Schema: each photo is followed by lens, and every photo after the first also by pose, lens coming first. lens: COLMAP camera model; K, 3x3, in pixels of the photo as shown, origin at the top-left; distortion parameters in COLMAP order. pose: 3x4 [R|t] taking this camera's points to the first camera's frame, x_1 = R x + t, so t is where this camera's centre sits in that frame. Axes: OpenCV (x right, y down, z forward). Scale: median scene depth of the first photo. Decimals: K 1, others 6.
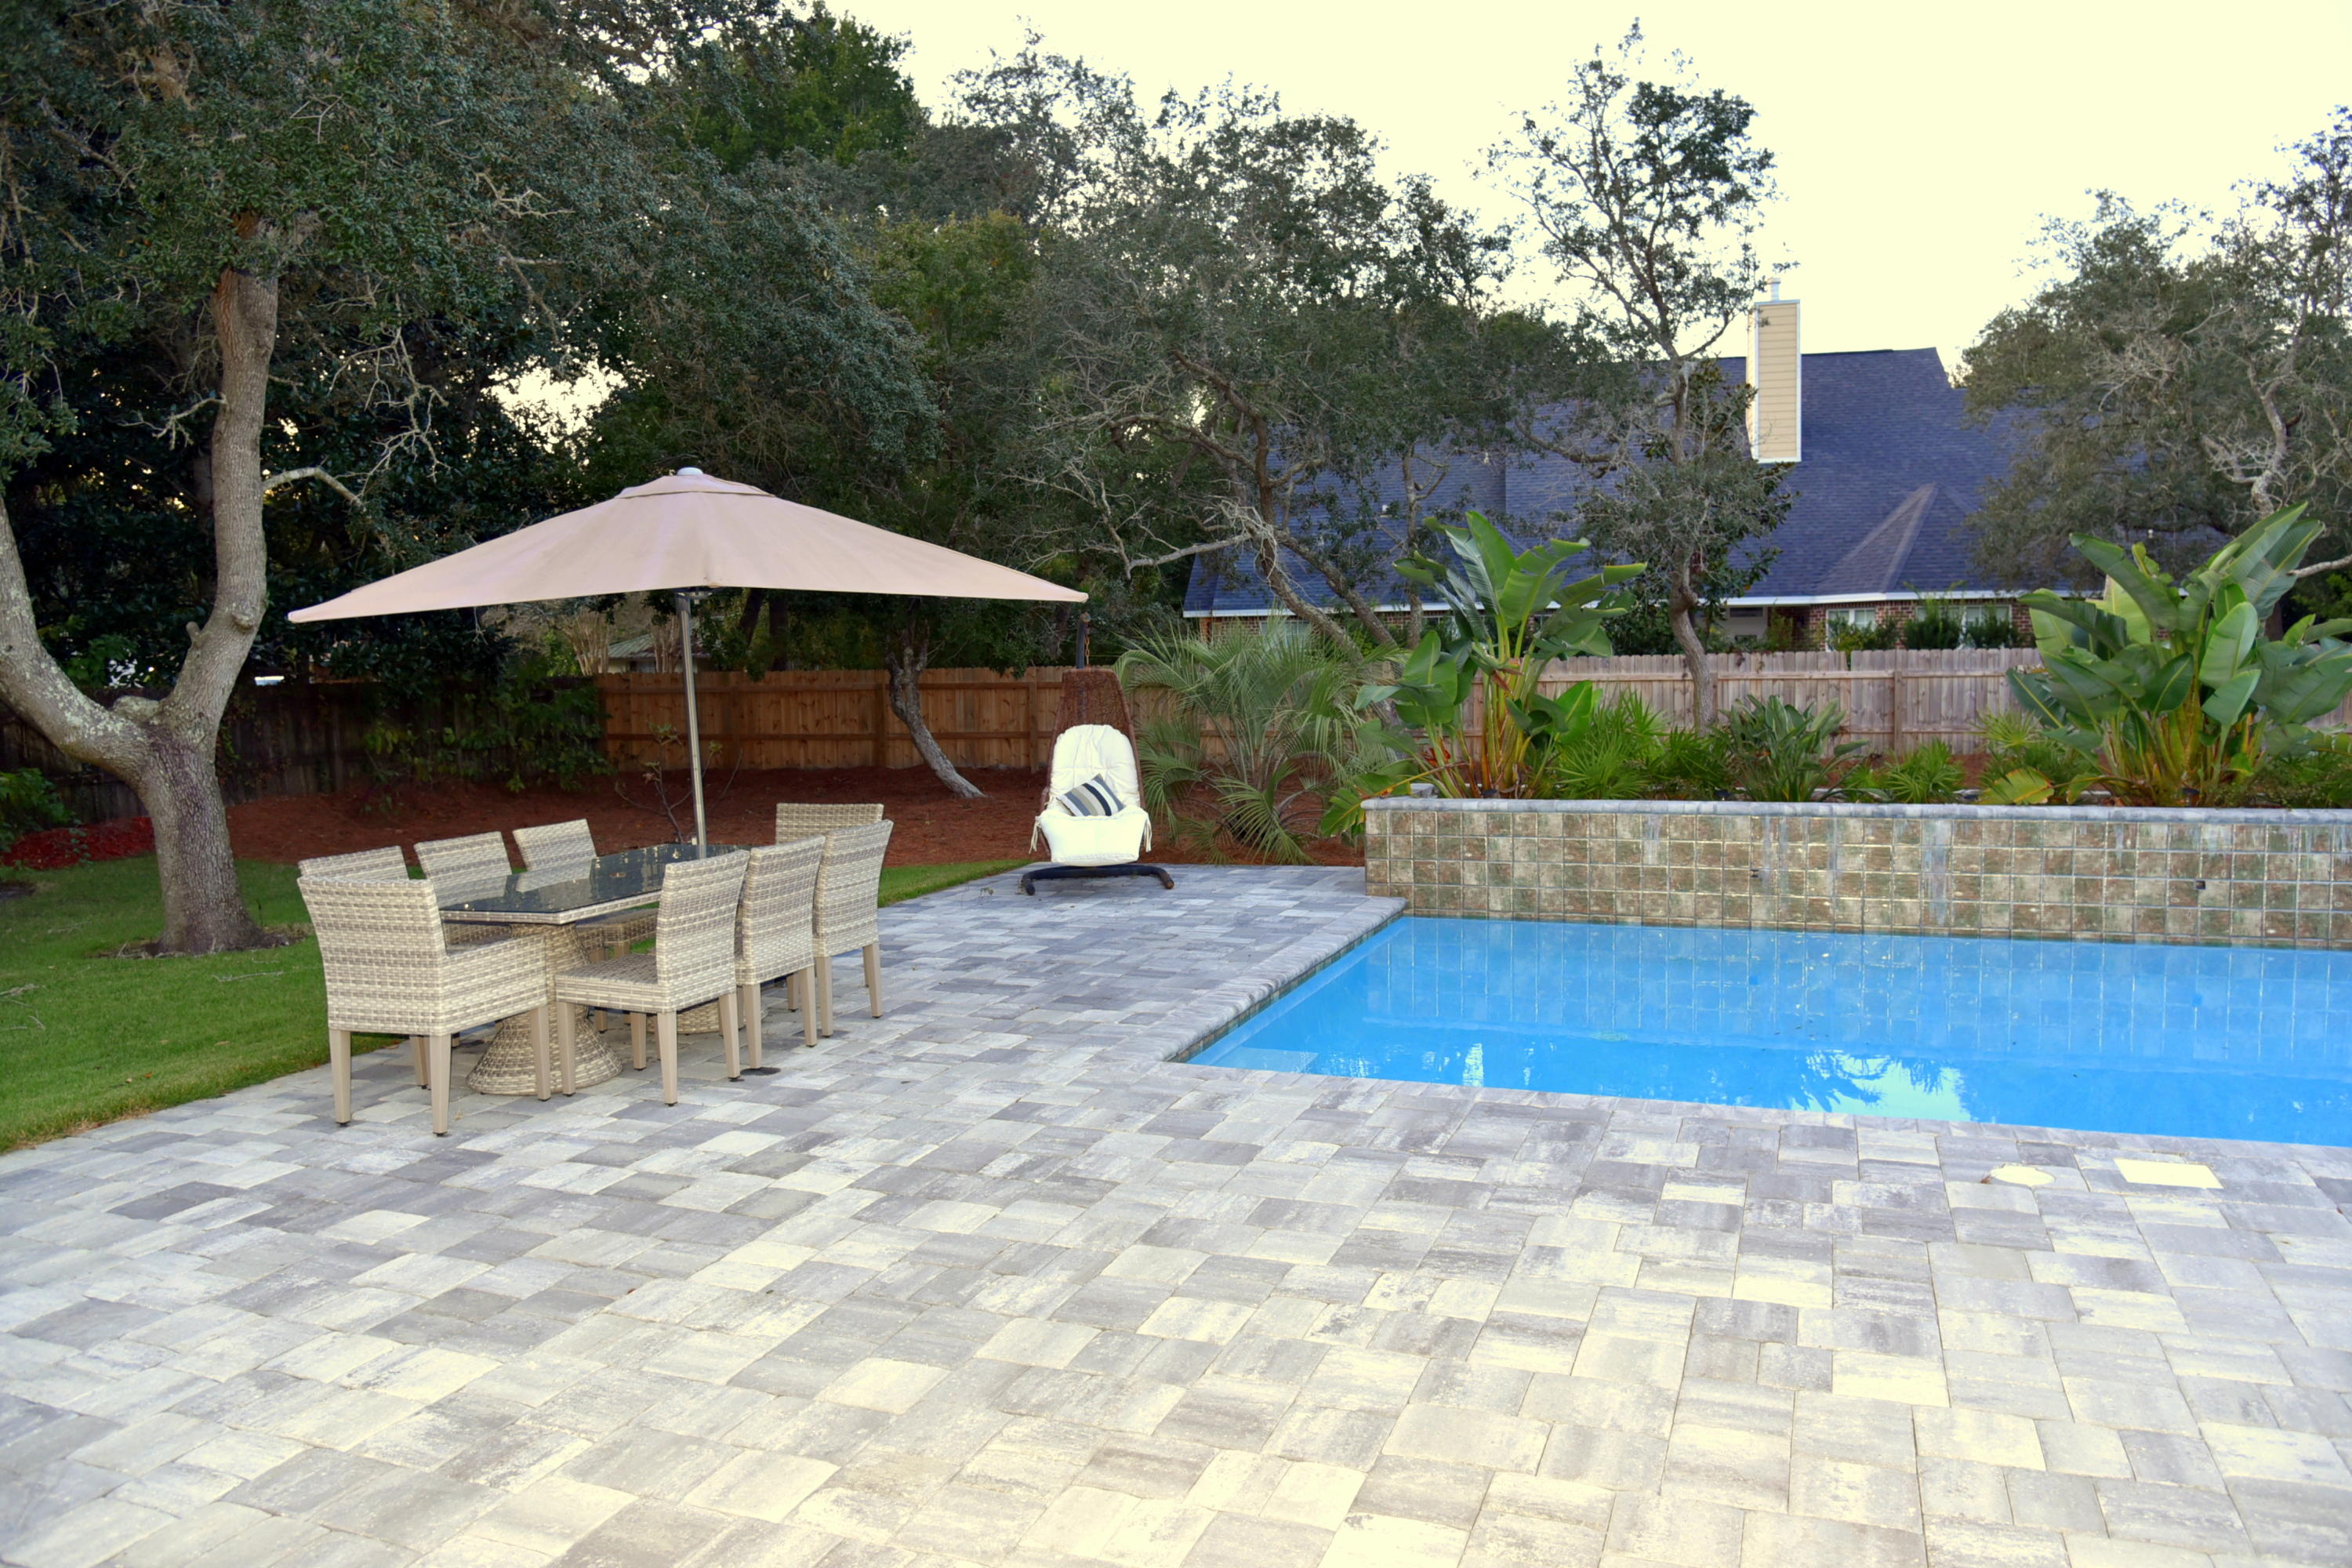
lens RADIAL K [[1664.2, 0, 1176.0], [0, 1664.2, 784.0], [0, 0, 1]] dist [-0.040859, -0.001408]
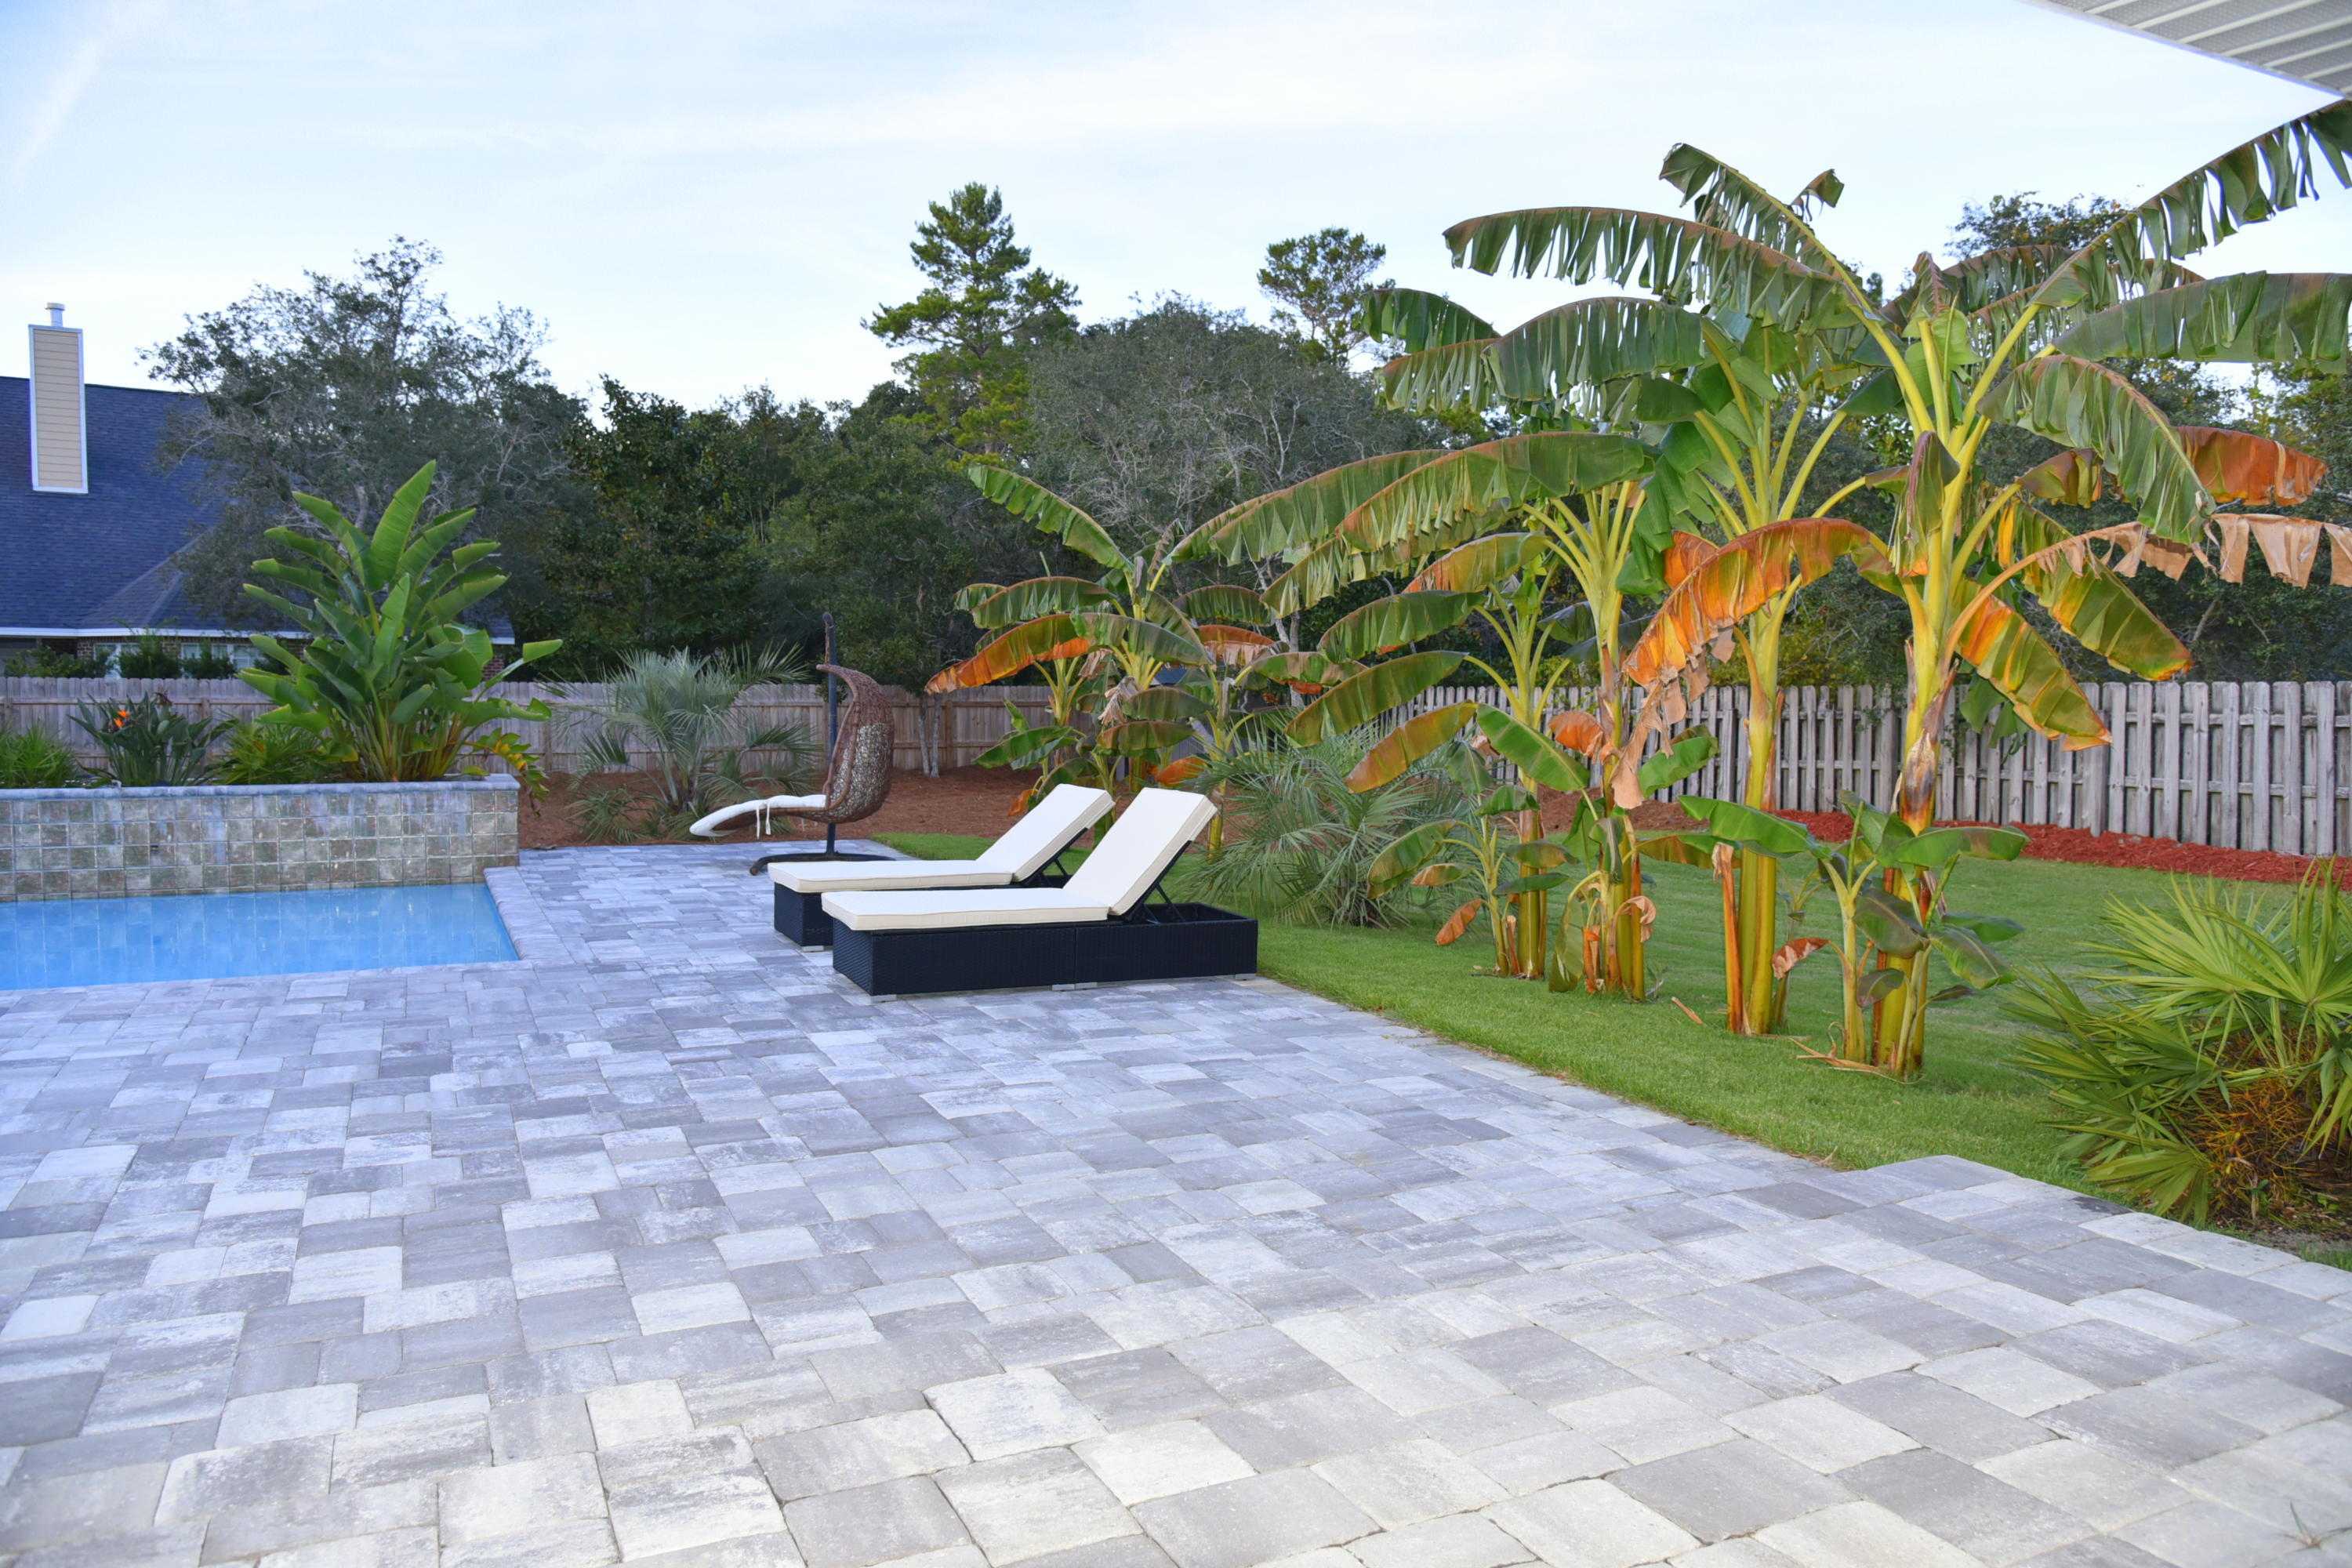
lens RADIAL K [[1617.3, 0, 1167.5], [0, 1617.3, 766.6], [0, 0, 1]] dist [-0.035511, 0.007184]
pose [[0.687634, -0.010456, 0.725983, 0.738345], [0.038142, 0.999036, -0.021738, 0.082319], [-0.725055, 0.042638, 0.687369, -0.695105]]
